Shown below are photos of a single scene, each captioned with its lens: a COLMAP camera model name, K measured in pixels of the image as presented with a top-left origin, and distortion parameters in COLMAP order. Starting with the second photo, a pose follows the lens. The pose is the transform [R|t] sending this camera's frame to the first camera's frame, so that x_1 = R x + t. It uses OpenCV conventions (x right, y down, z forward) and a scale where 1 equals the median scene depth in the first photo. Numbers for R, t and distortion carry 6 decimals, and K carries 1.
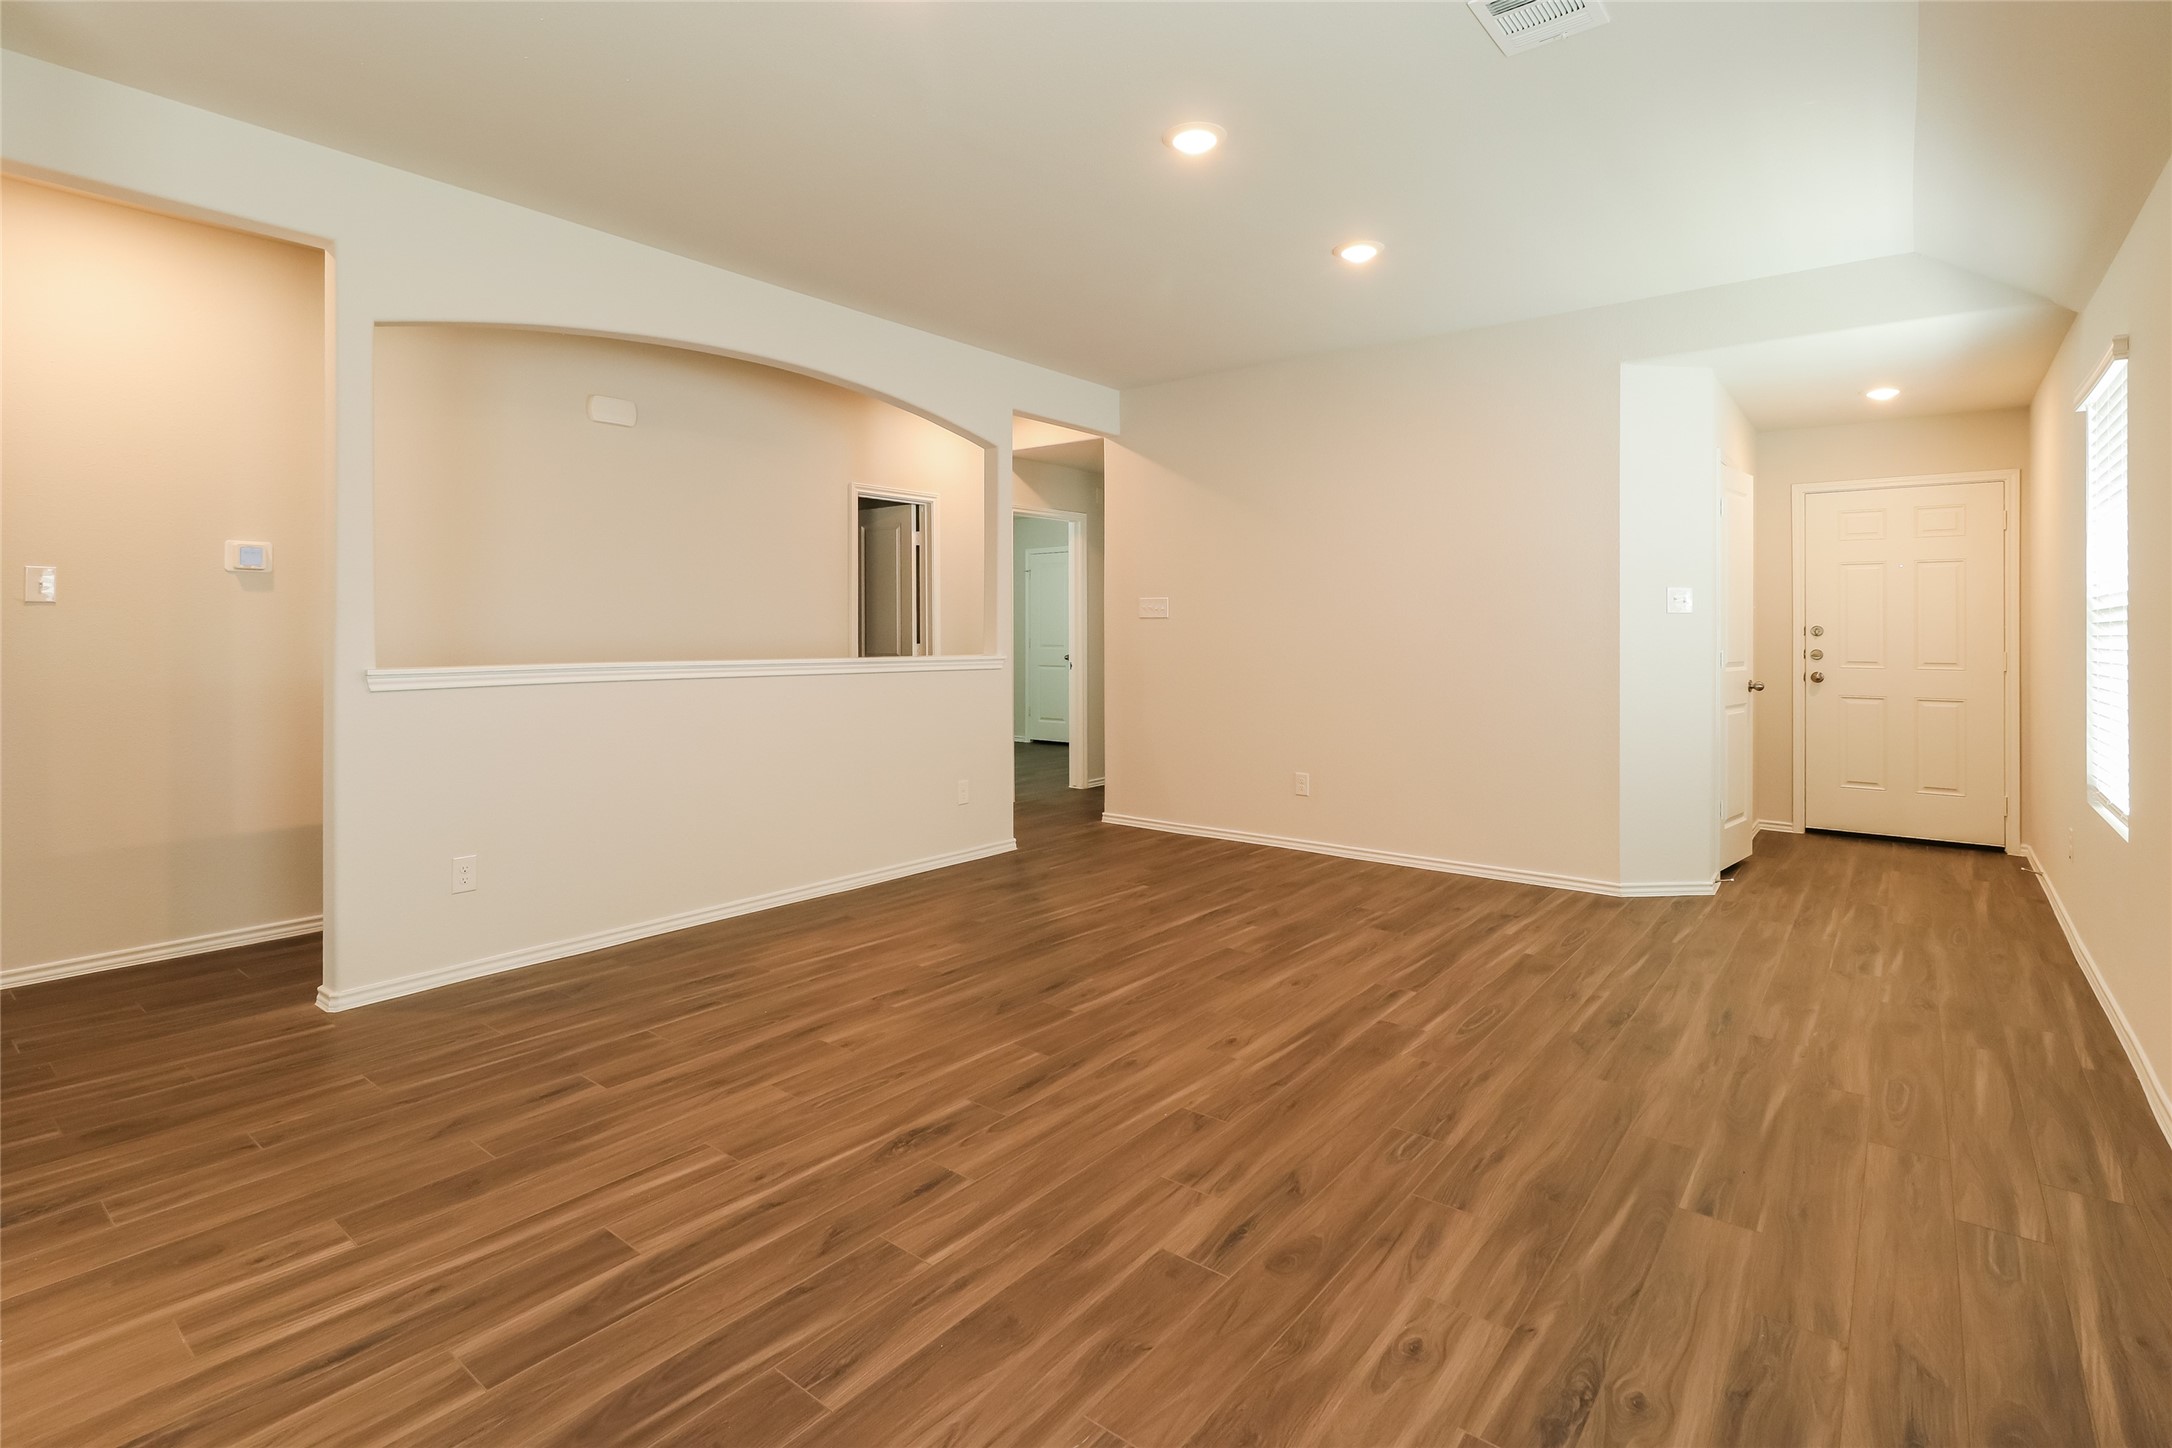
lens RADIAL K [[1037.1, 0, 1070.9], [0, 1037.1, 723.2], [0, 0, 1]] dist [-0.000962, 0.000911]
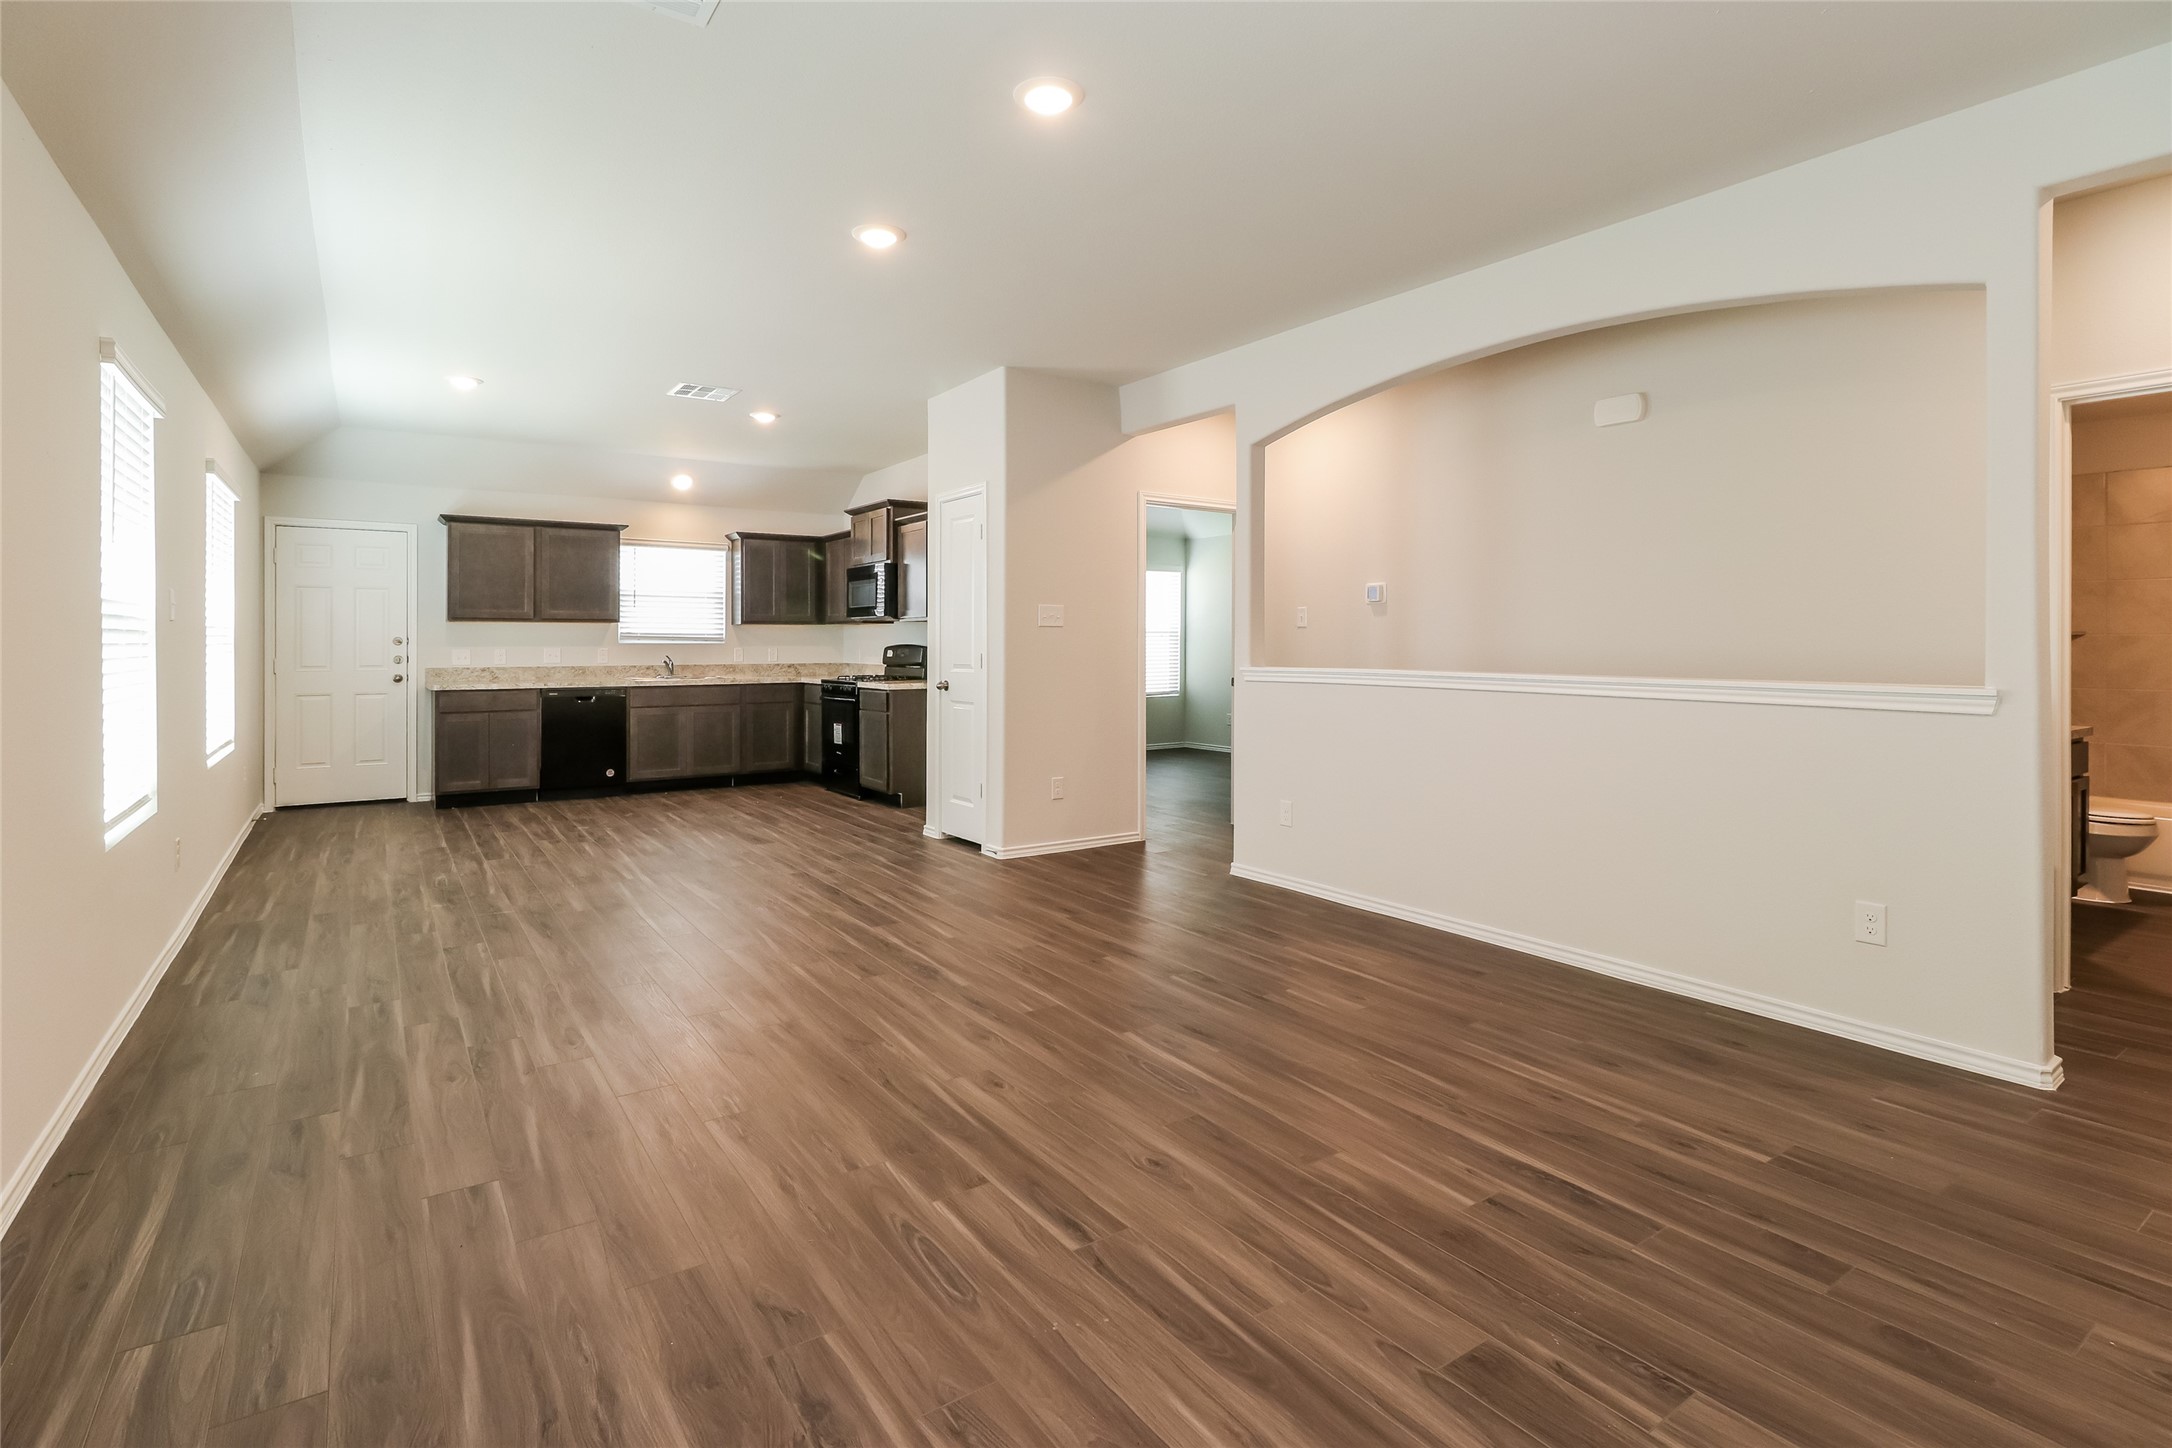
lens RADIAL K [[1037.1, 0, 1074.3], [0, 1037.1, 740.0], [0, 0, 1]] dist [-0.000962, 0.000911]
pose [[-0.285630, 0.088865, -0.954211, 1.127118], [-0.083440, 0.989604, 0.117138, -0.128045], [0.954701, 0.113077, -0.275246, 1.460305]]
